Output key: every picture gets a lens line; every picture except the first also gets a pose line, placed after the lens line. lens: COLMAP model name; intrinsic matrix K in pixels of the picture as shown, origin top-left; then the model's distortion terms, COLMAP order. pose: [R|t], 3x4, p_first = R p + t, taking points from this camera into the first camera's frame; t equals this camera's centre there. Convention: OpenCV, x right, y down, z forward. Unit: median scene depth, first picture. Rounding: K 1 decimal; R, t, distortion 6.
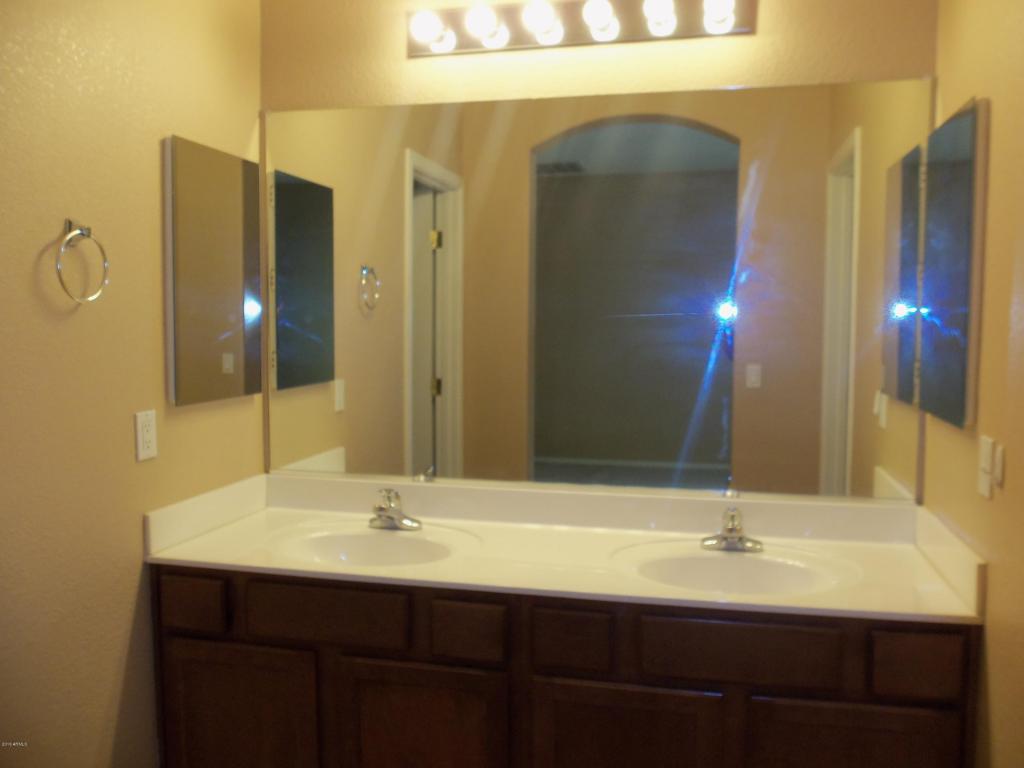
lens RADIAL K [[837.7, 0, 512.7], [0, 837.7, 384.1], [0, 0, 1]] dist [-0.051156, 0.015357]
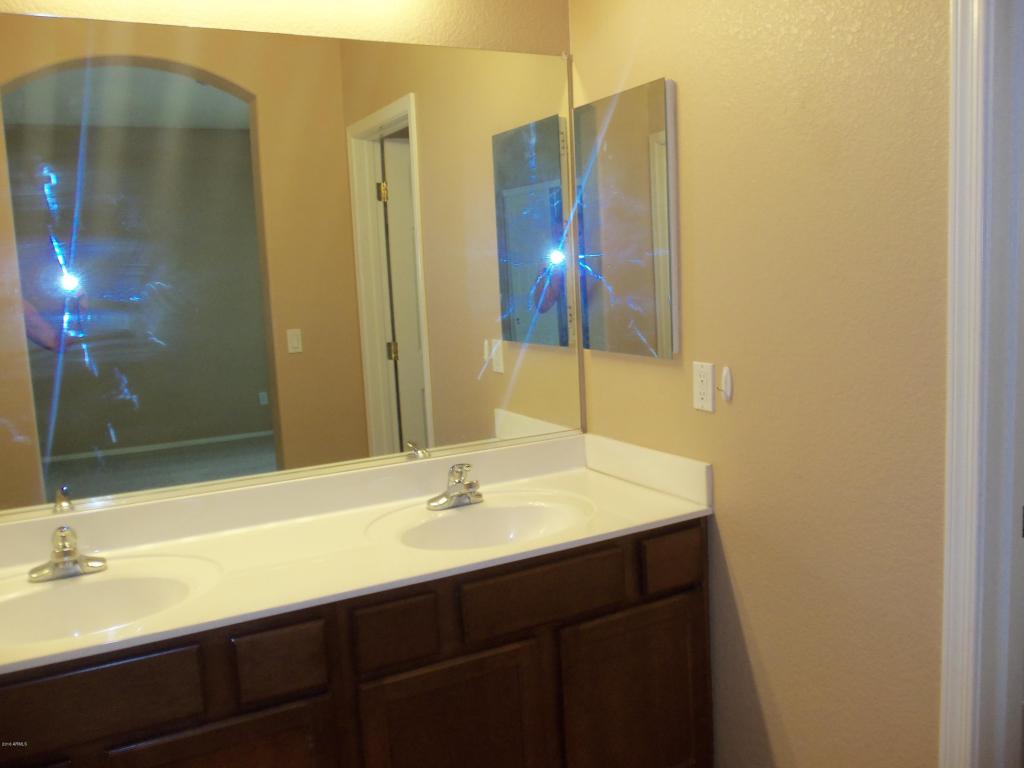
lens RADIAL K [[837.7, 0, 512.0], [0, 837.7, 382.2], [0, 0, 1]] dist [-0.051156, 0.015357]
pose [[0.758949, -0.123708, 0.639290, -0.378778], [0.099388, 0.992291, 0.074026, -0.023202], [-0.643520, 0.007355, 0.765394, 0.205791]]
